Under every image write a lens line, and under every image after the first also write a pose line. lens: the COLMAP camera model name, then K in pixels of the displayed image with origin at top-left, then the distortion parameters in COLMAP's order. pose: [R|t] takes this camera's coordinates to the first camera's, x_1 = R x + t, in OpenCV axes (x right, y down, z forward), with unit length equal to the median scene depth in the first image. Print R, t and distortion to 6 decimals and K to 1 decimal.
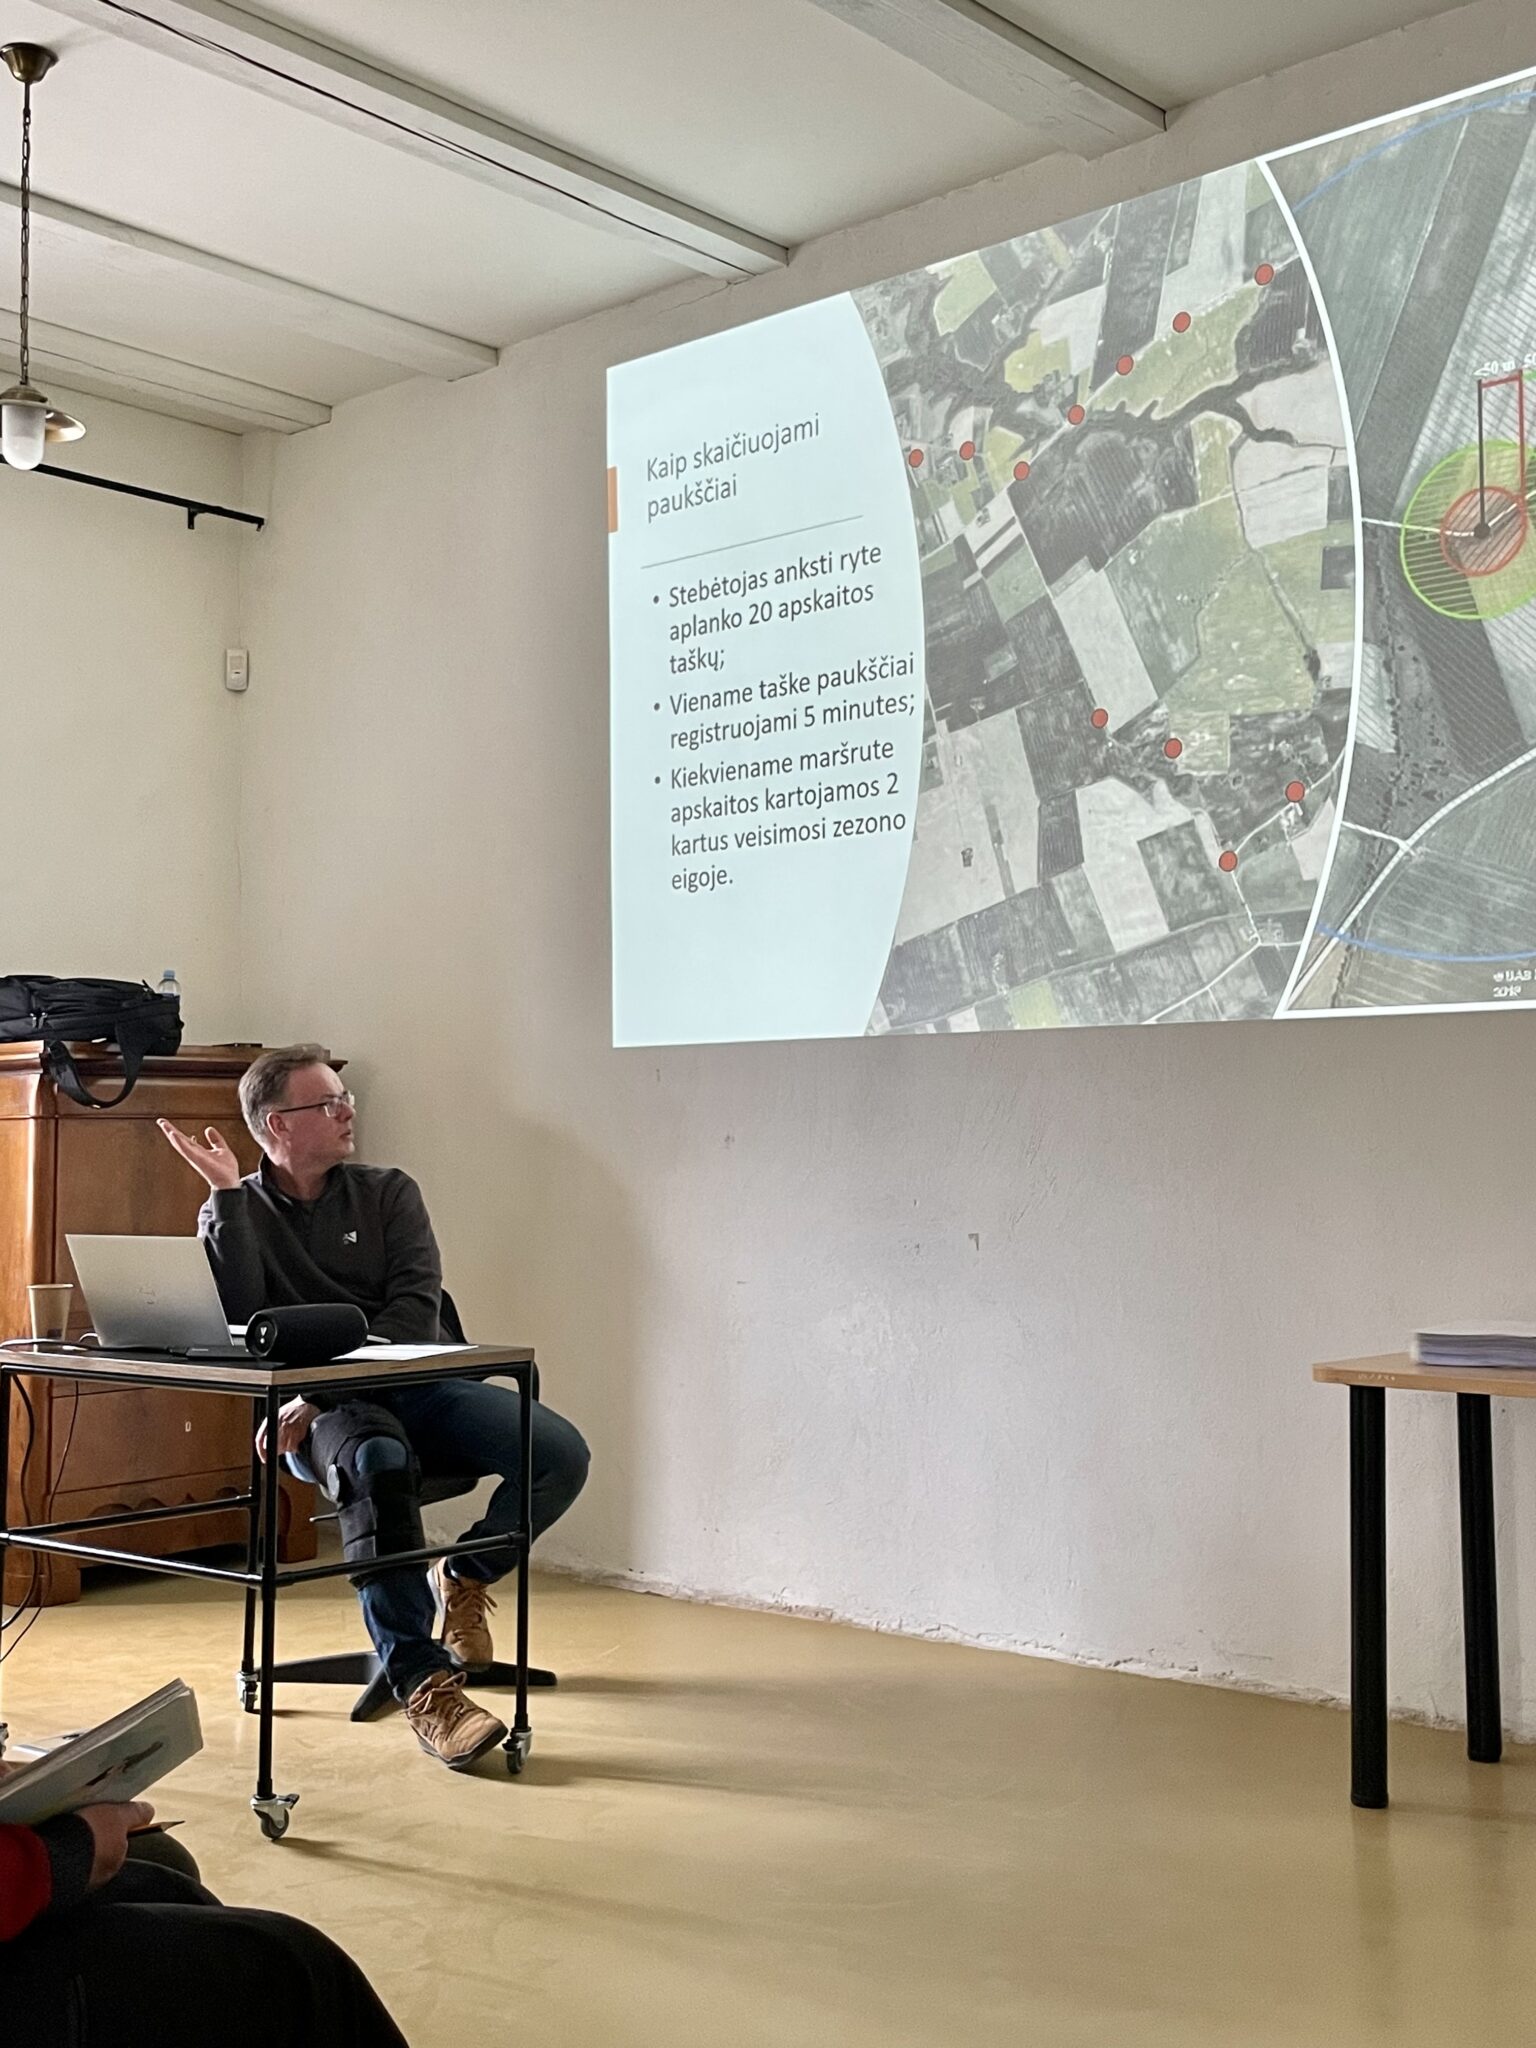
lens RADIAL K [[2335.3, 0, 777.1], [0, 2335.3, 1023.0], [0, 0, 1]] dist [0.040031, 0.000000]
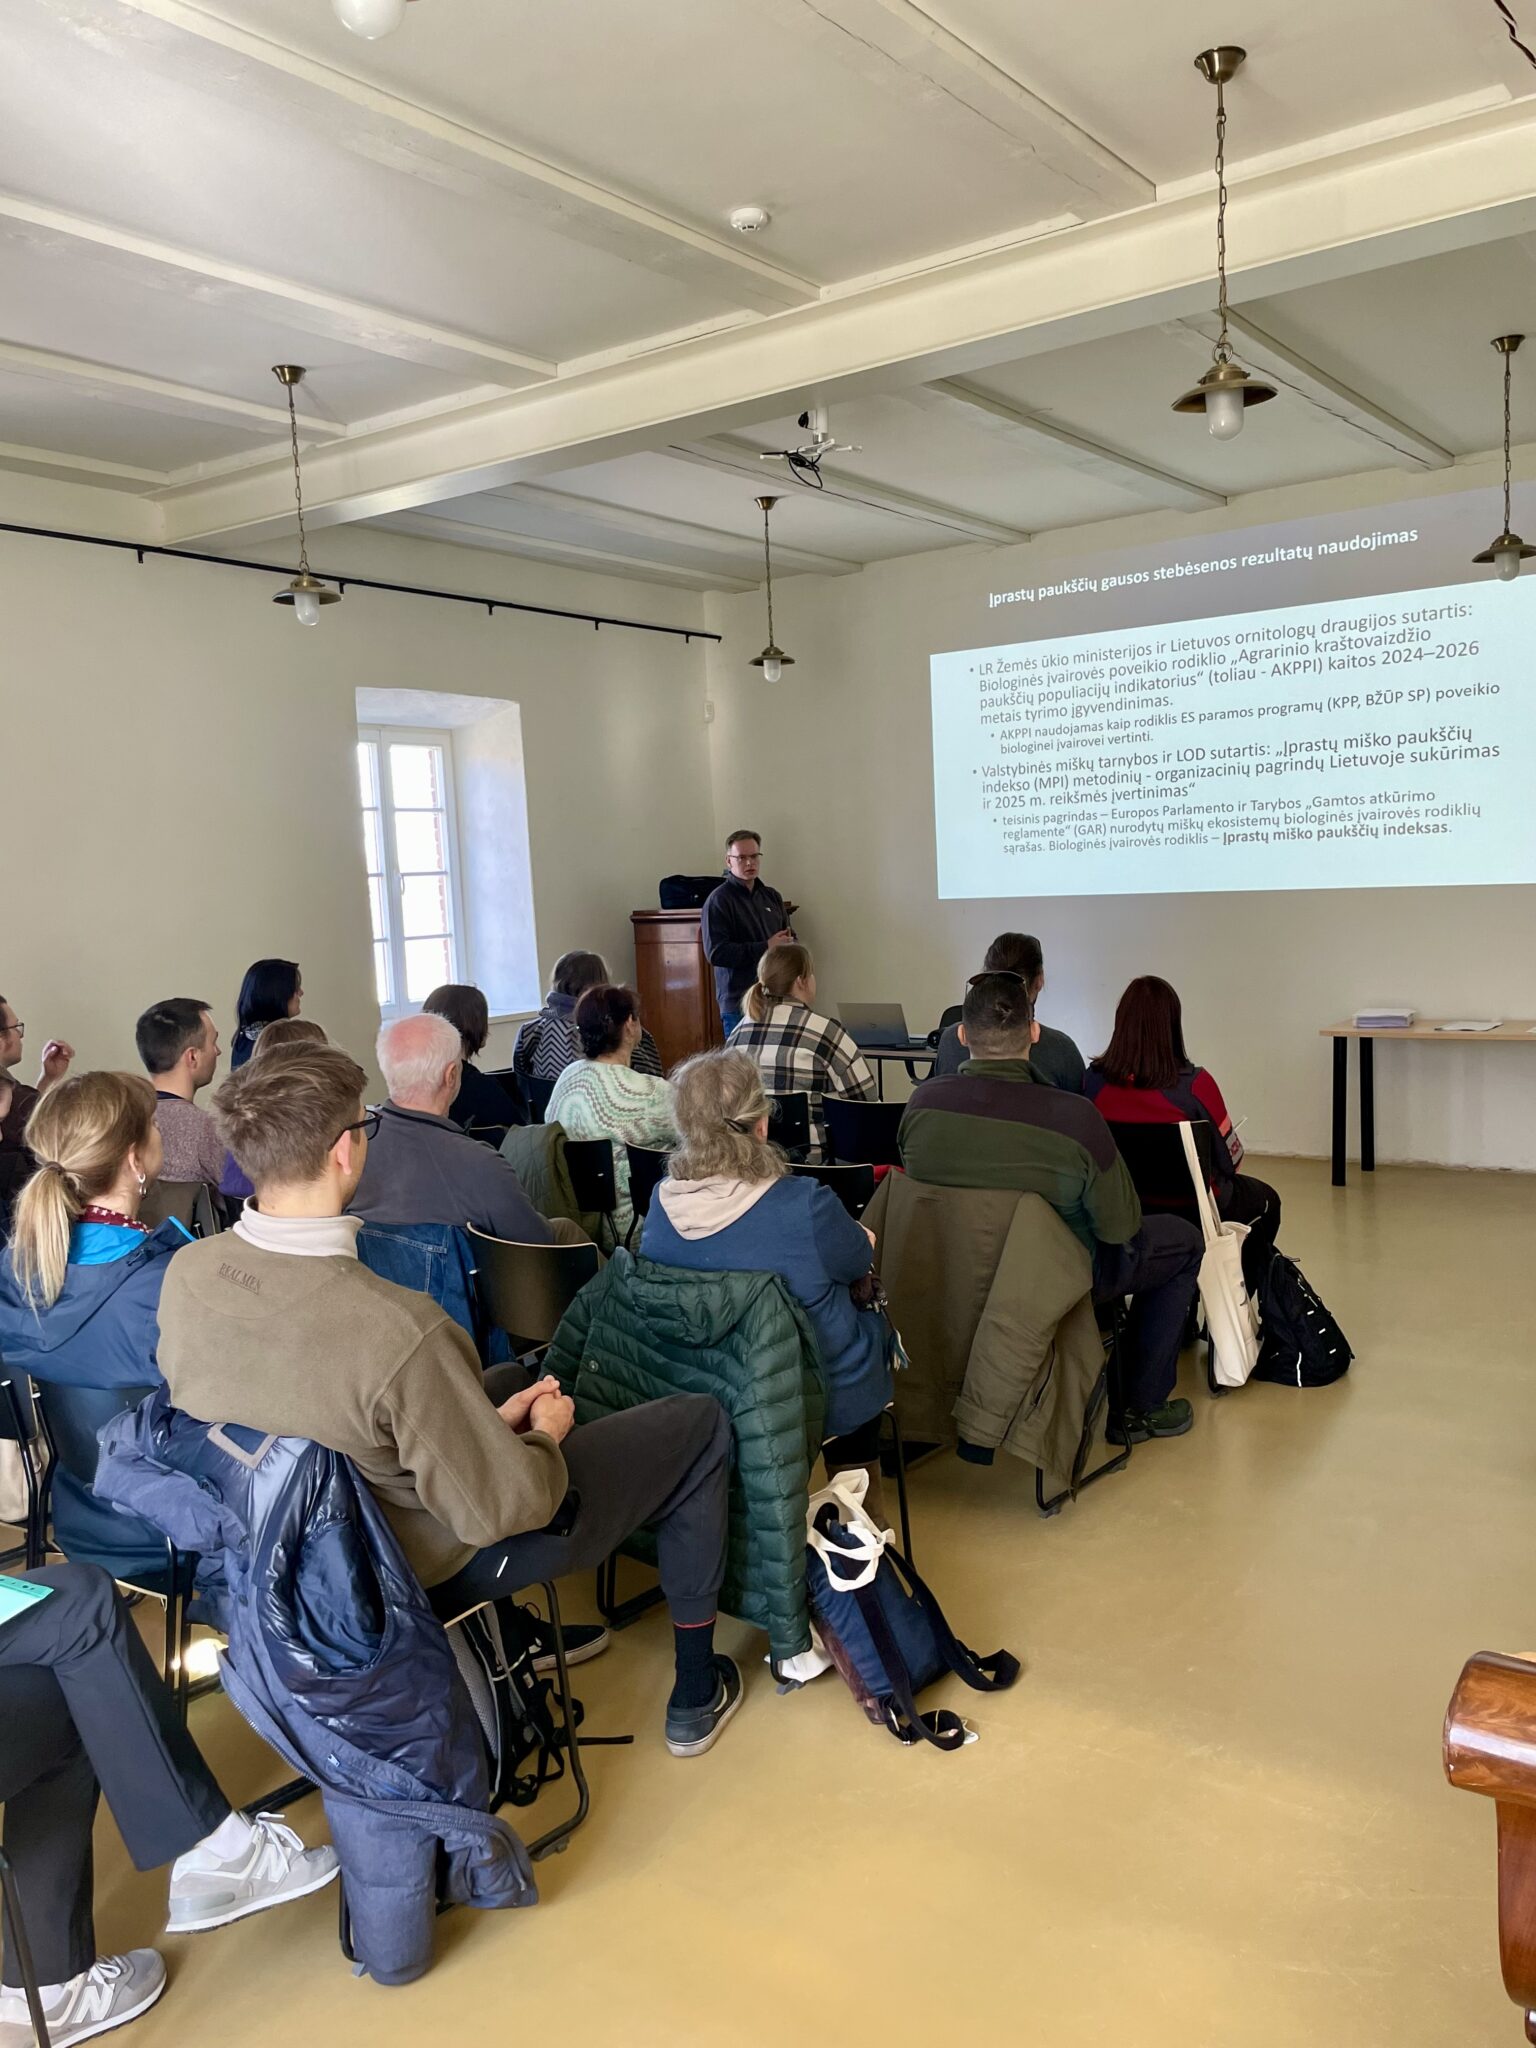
lens RADIAL K [[1610.5, 0, 775.2], [0, 1610.5, 1022.1], [0, 0, 1]] dist [0.072507, 0.009516]
pose [[0.993807, -0.046974, 0.100705, -0.450469], [0.031502, 0.988175, 0.150058, -0.126875], [-0.106563, -0.145956, 0.983535, -0.599280]]
